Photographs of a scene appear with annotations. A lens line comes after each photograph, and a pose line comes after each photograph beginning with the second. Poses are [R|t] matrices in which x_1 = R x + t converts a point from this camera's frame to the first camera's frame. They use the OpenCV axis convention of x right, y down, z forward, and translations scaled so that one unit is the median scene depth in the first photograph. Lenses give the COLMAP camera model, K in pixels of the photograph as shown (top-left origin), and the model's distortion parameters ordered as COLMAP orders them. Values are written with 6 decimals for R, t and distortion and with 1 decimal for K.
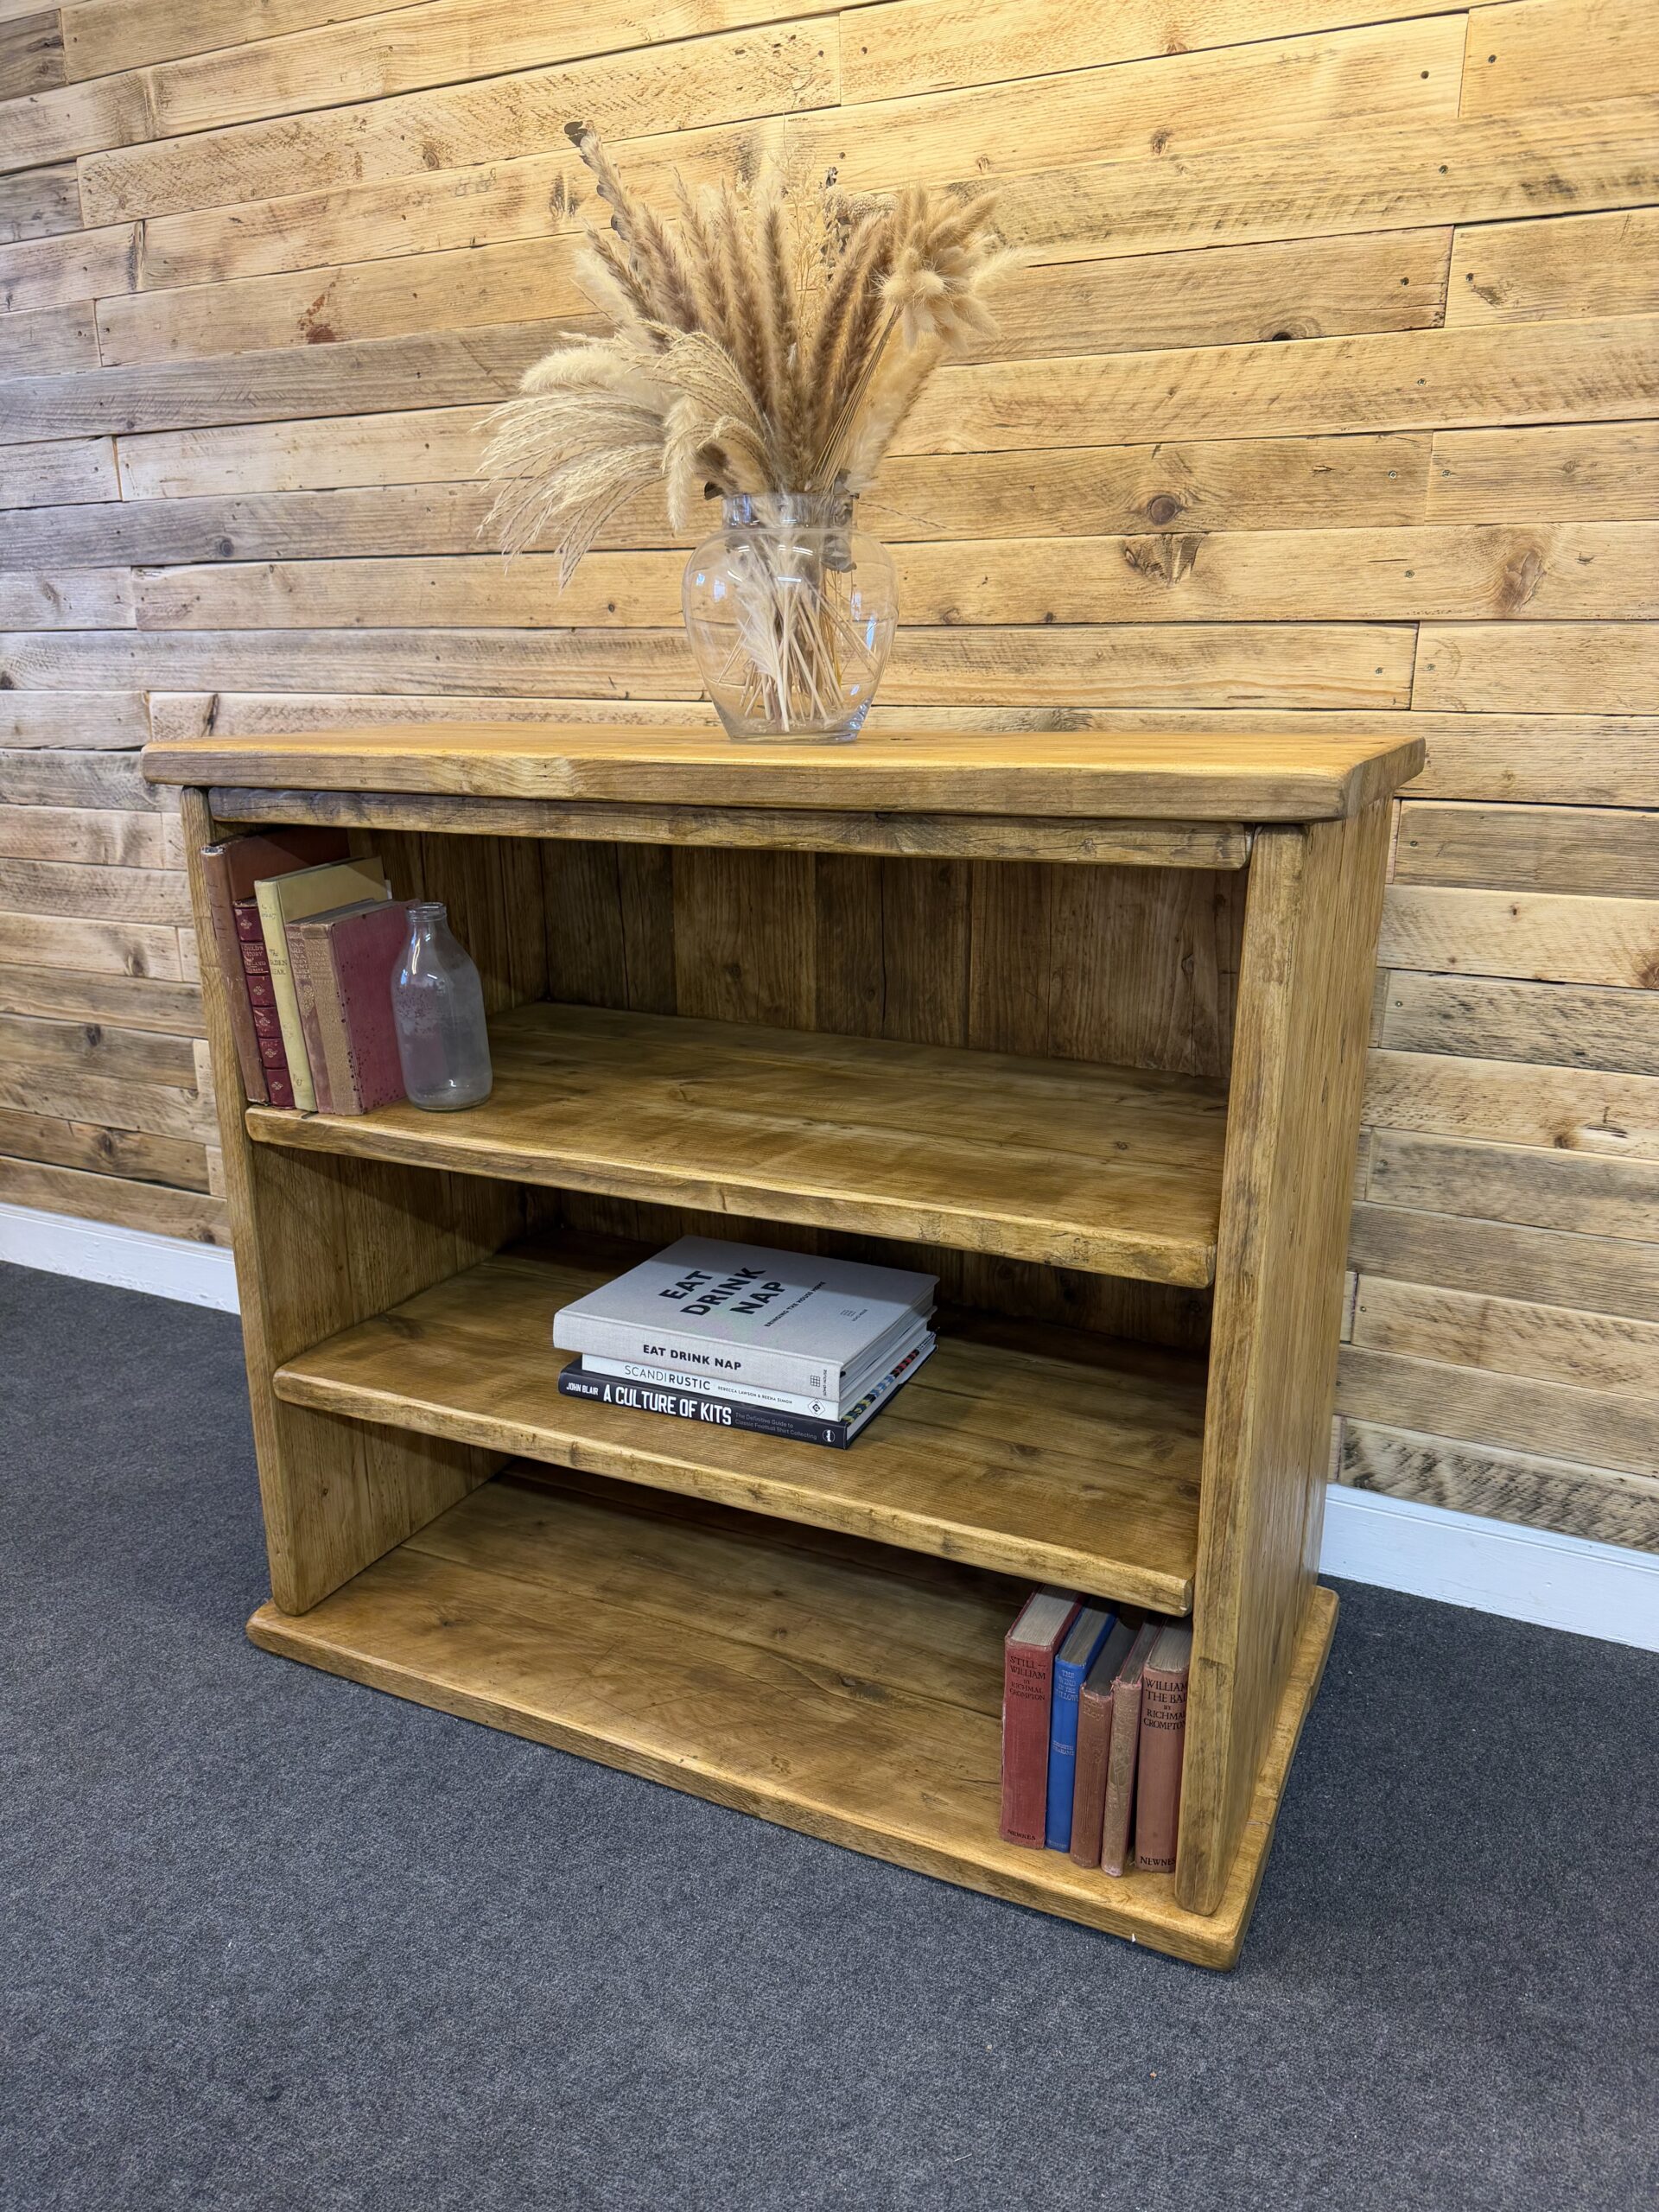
lens RADIAL K [[1570.5, 0, 825.9], [0, 1570.5, 1107.0], [0, 0, 1]] dist [0.001171, -0.007356]
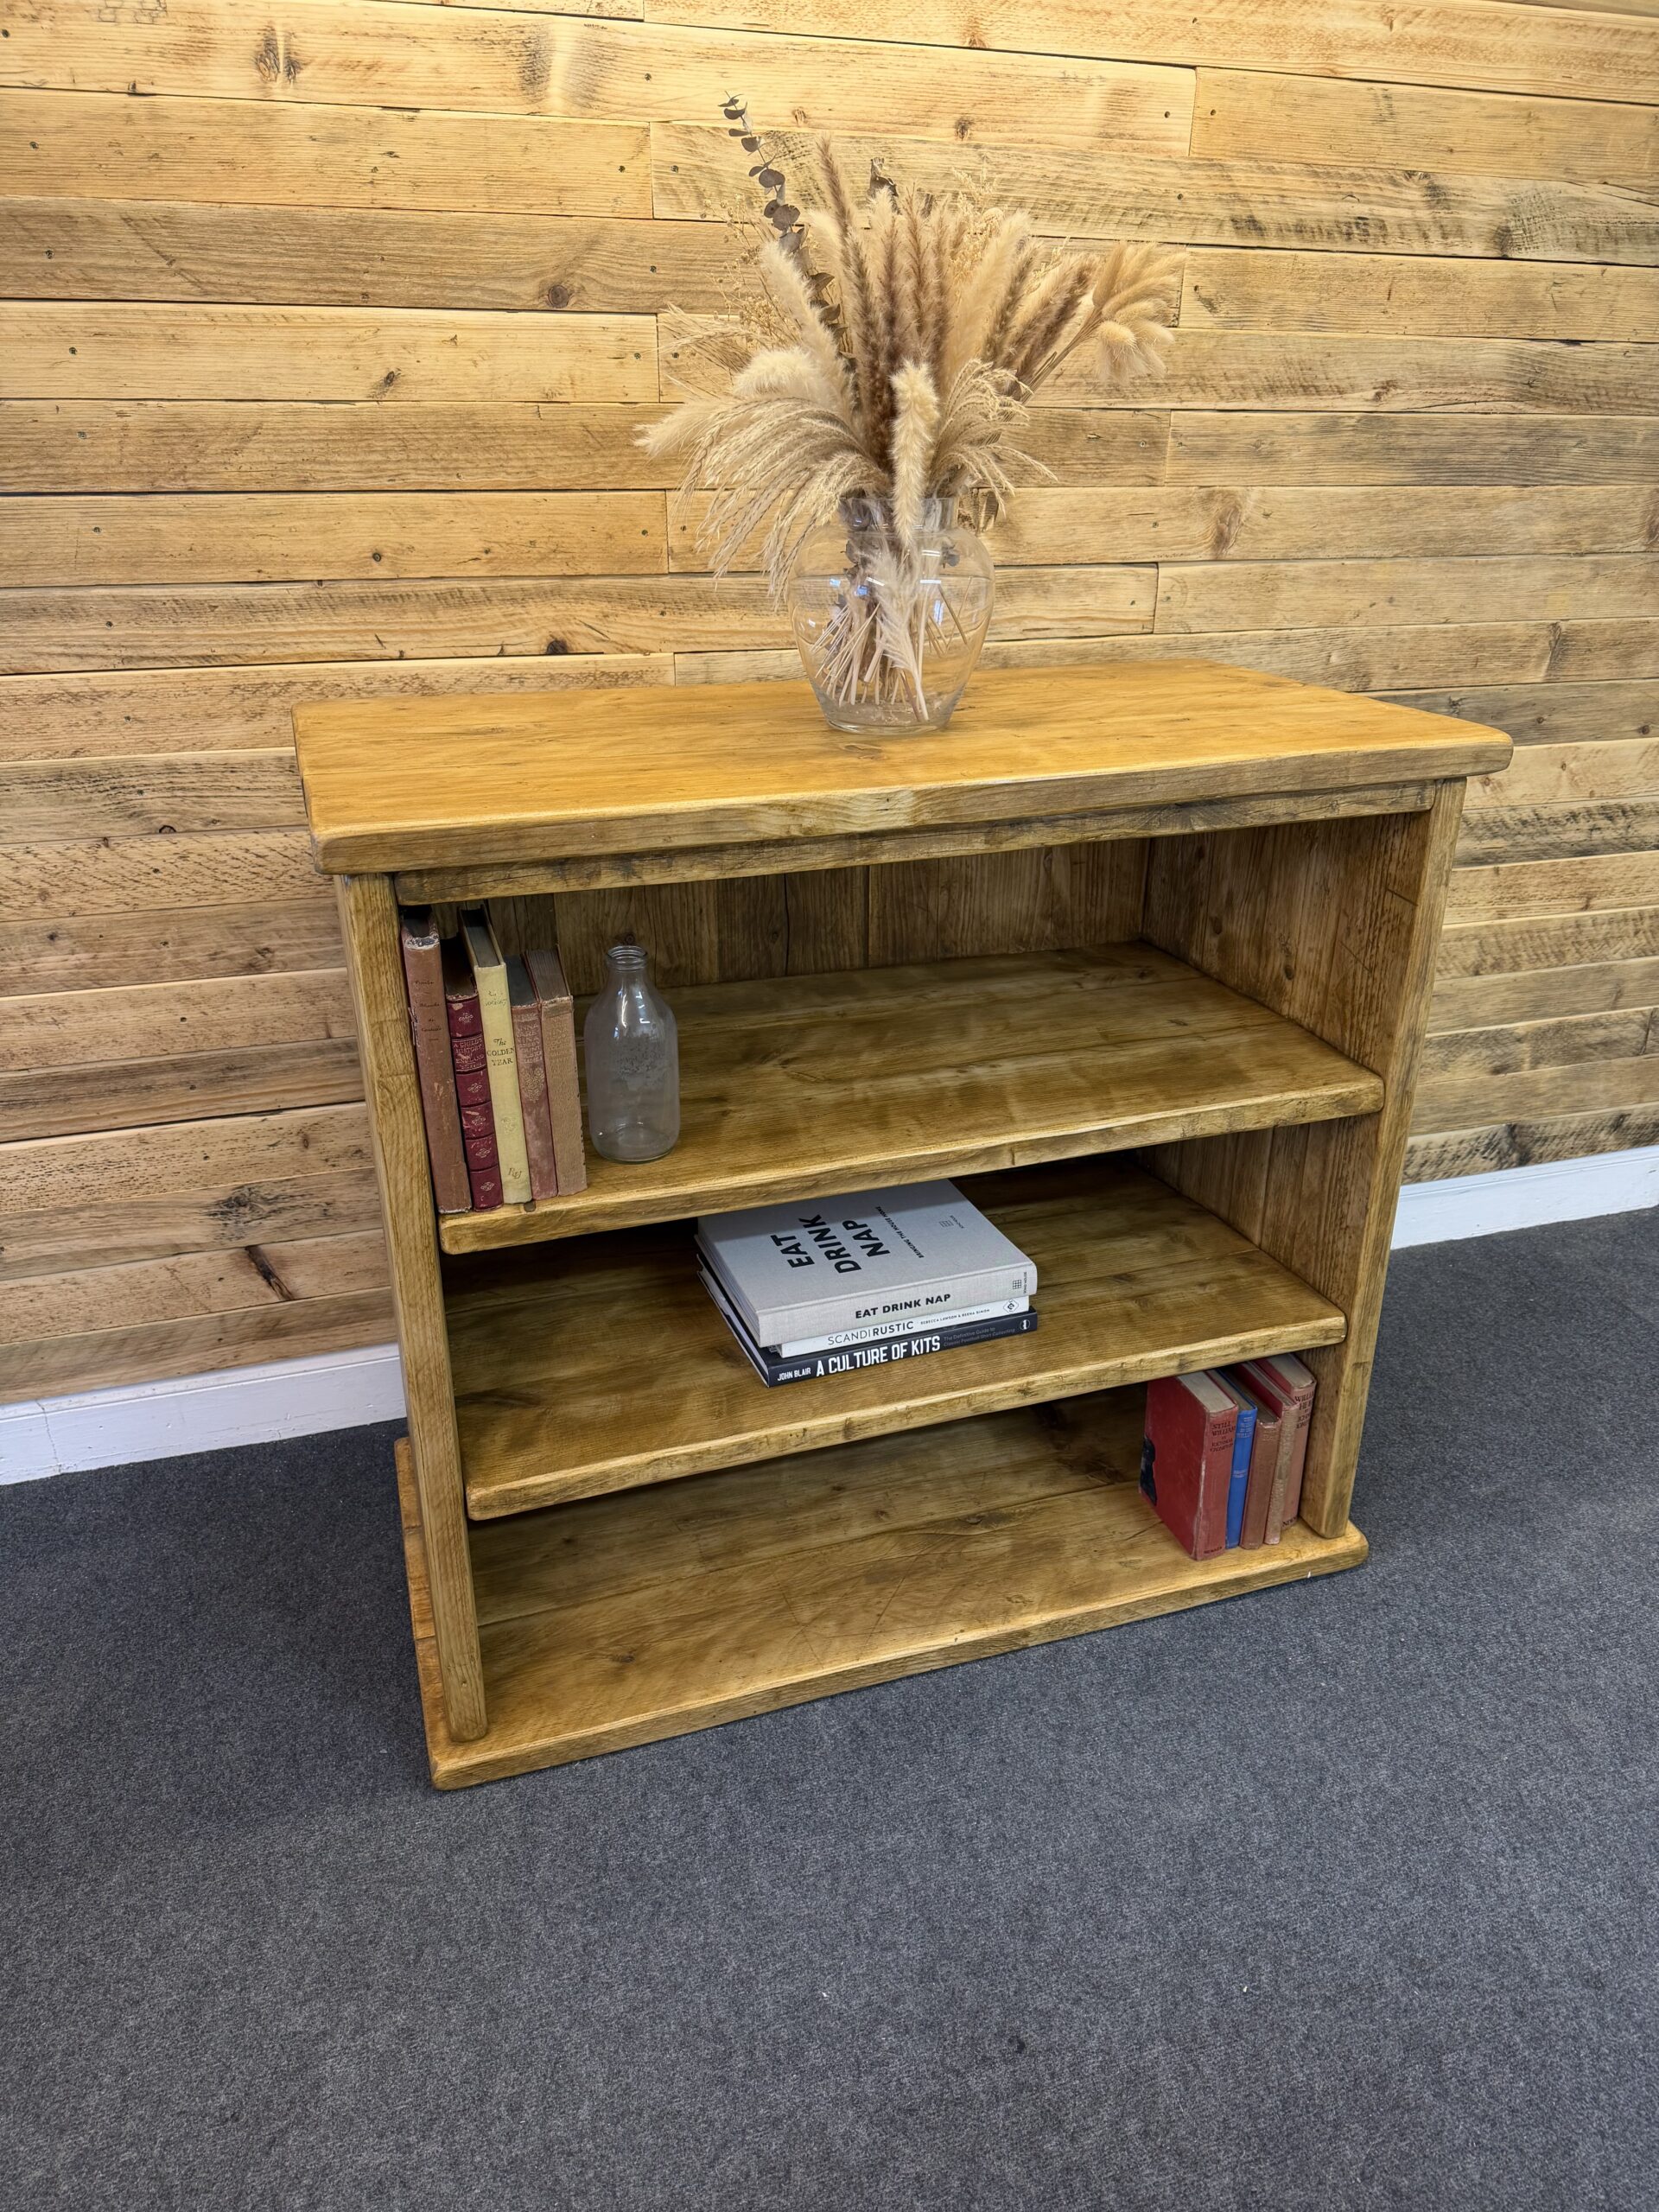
lens RADIAL K [[1569.7, 0, 858.6], [0, 1569.7, 1107.7], [0, 0, 1]] dist [0.003046, -0.009886]
pose [[0.722623, -0.277039, 0.633297, -0.717024], [0.185775, 0.960301, 0.208109, -0.193593], [-0.665811, -0.032734, 0.745402, 0.200336]]
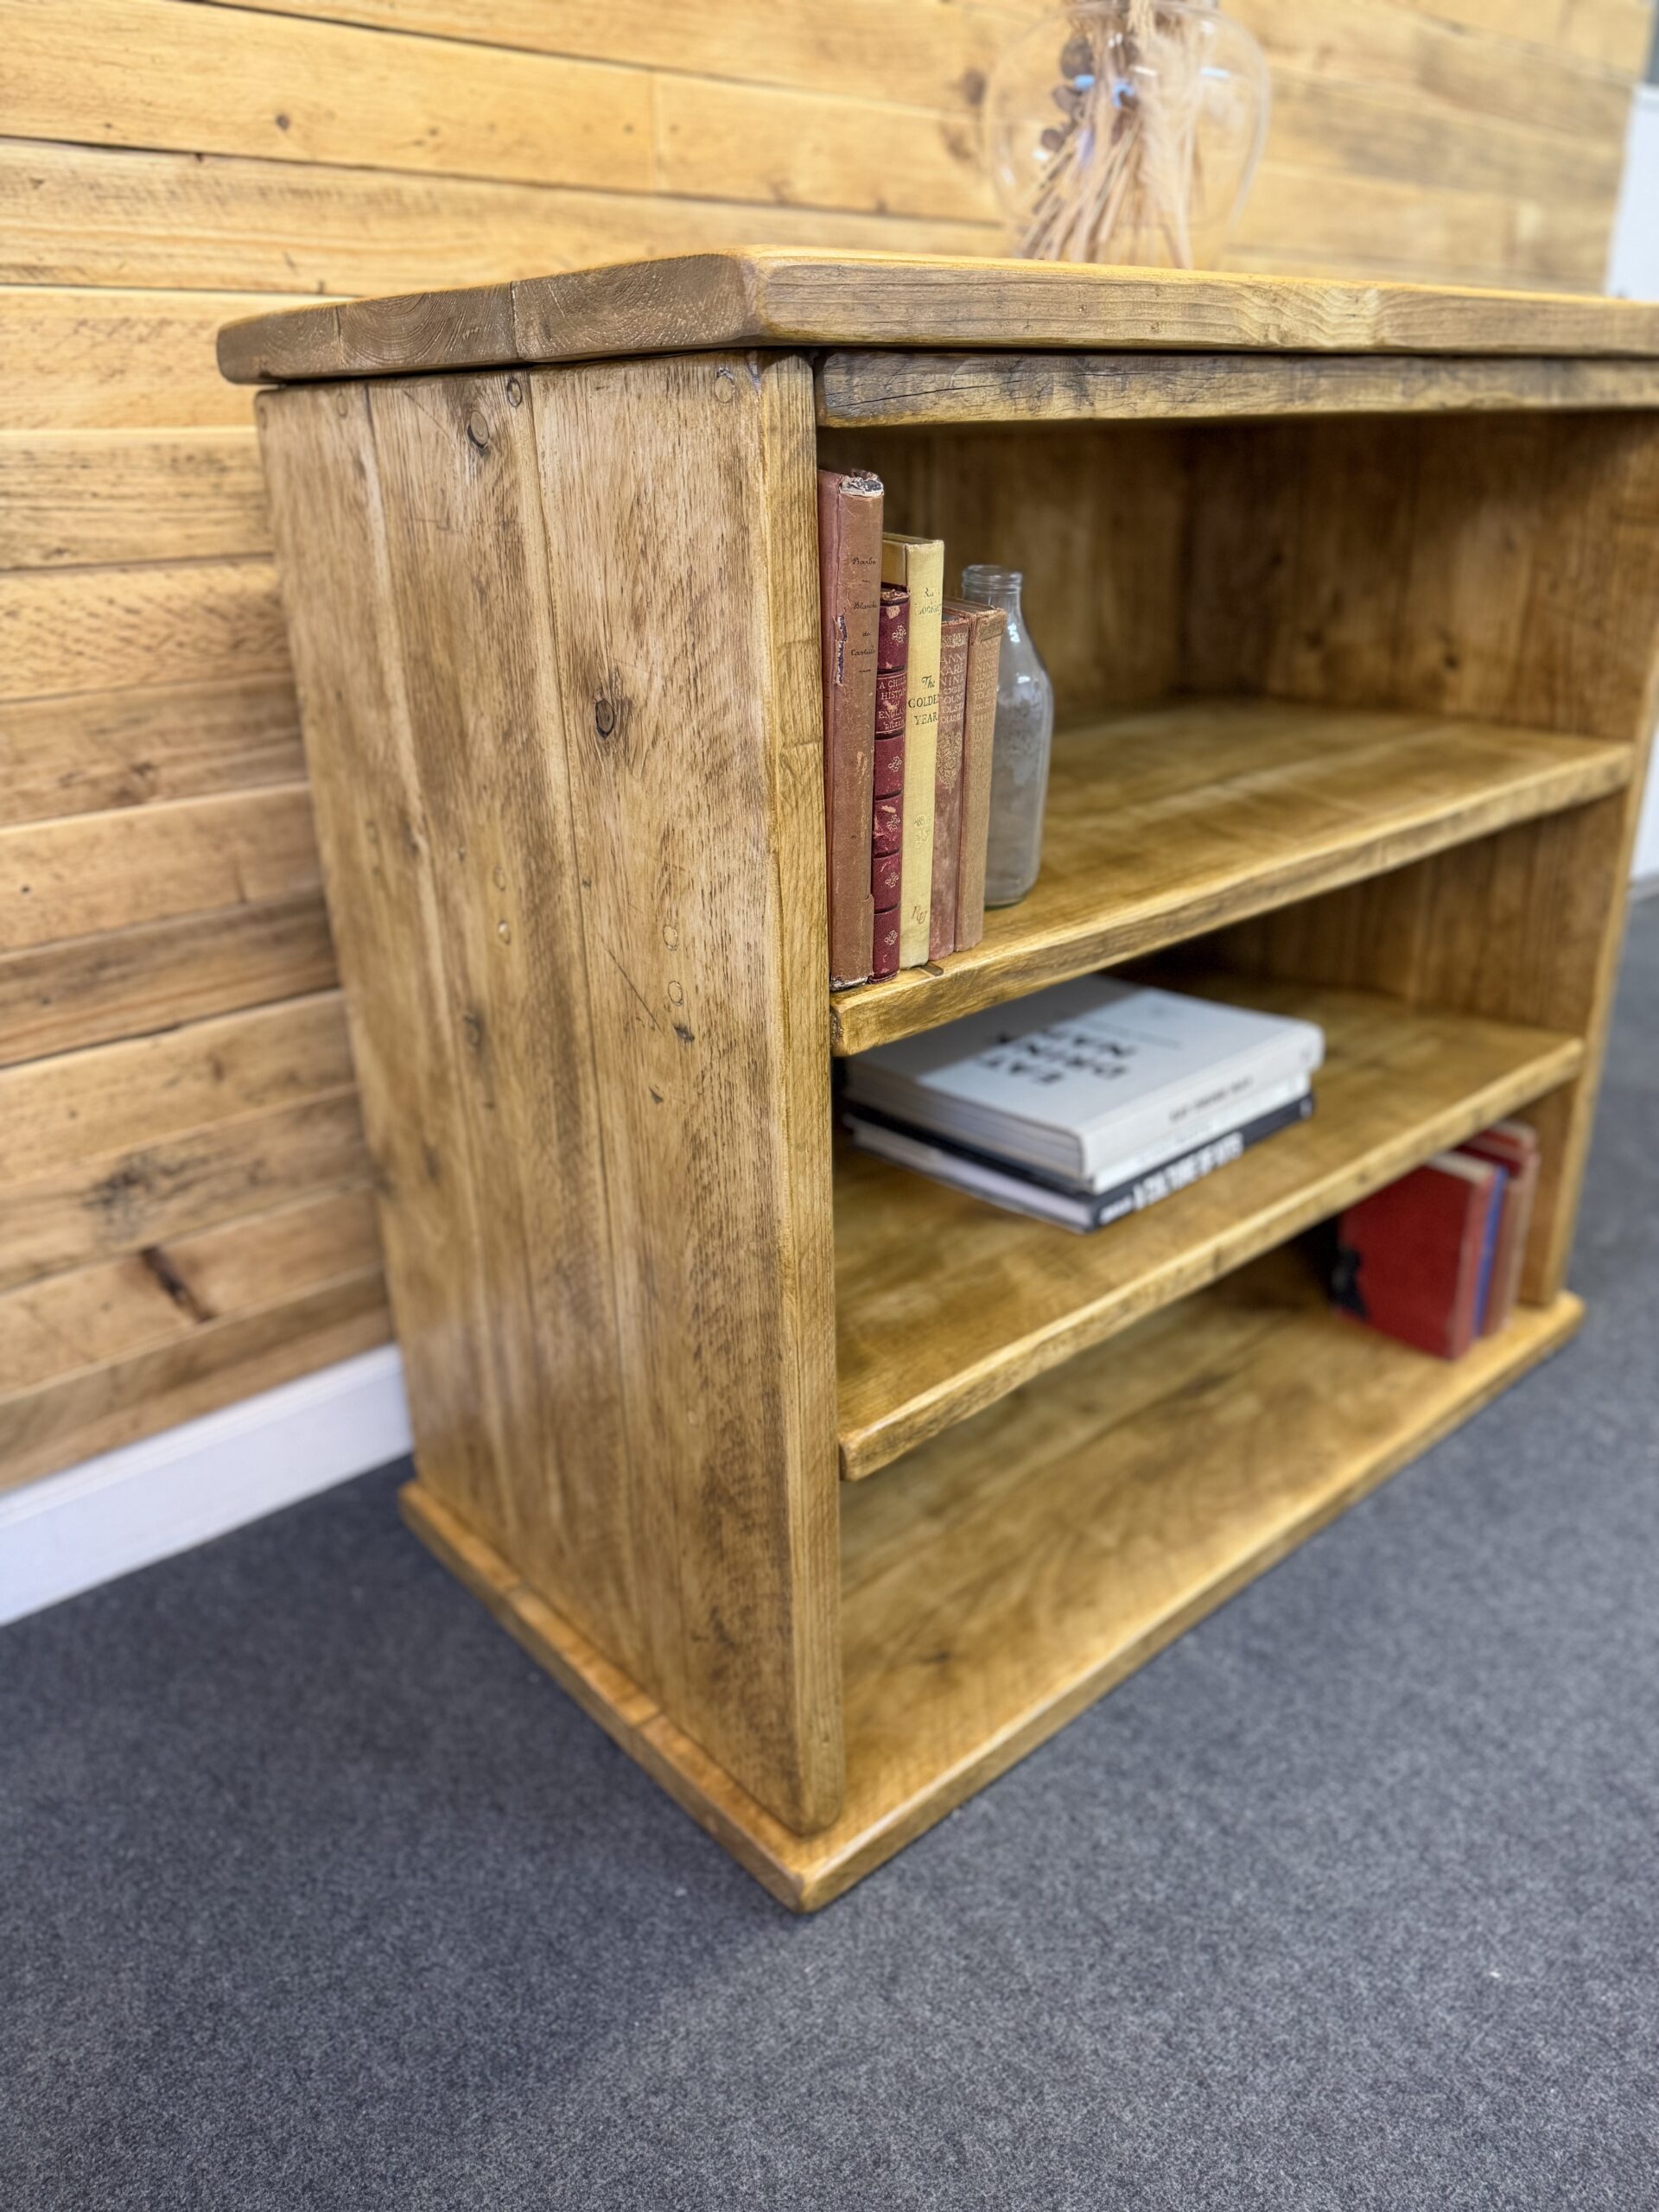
lens RADIAL K [[1575.2, 0, 843.4], [0, 1575.2, 1113.7], [0, 0, 1]] dist [-0.003972, -0.007657]
pose [[0.398214, -0.370782, 0.839015, -0.823080], [0.270749, 0.921424, 0.278698, -0.112505], [-0.876425, 0.116181, 0.467313, 0.738469]]
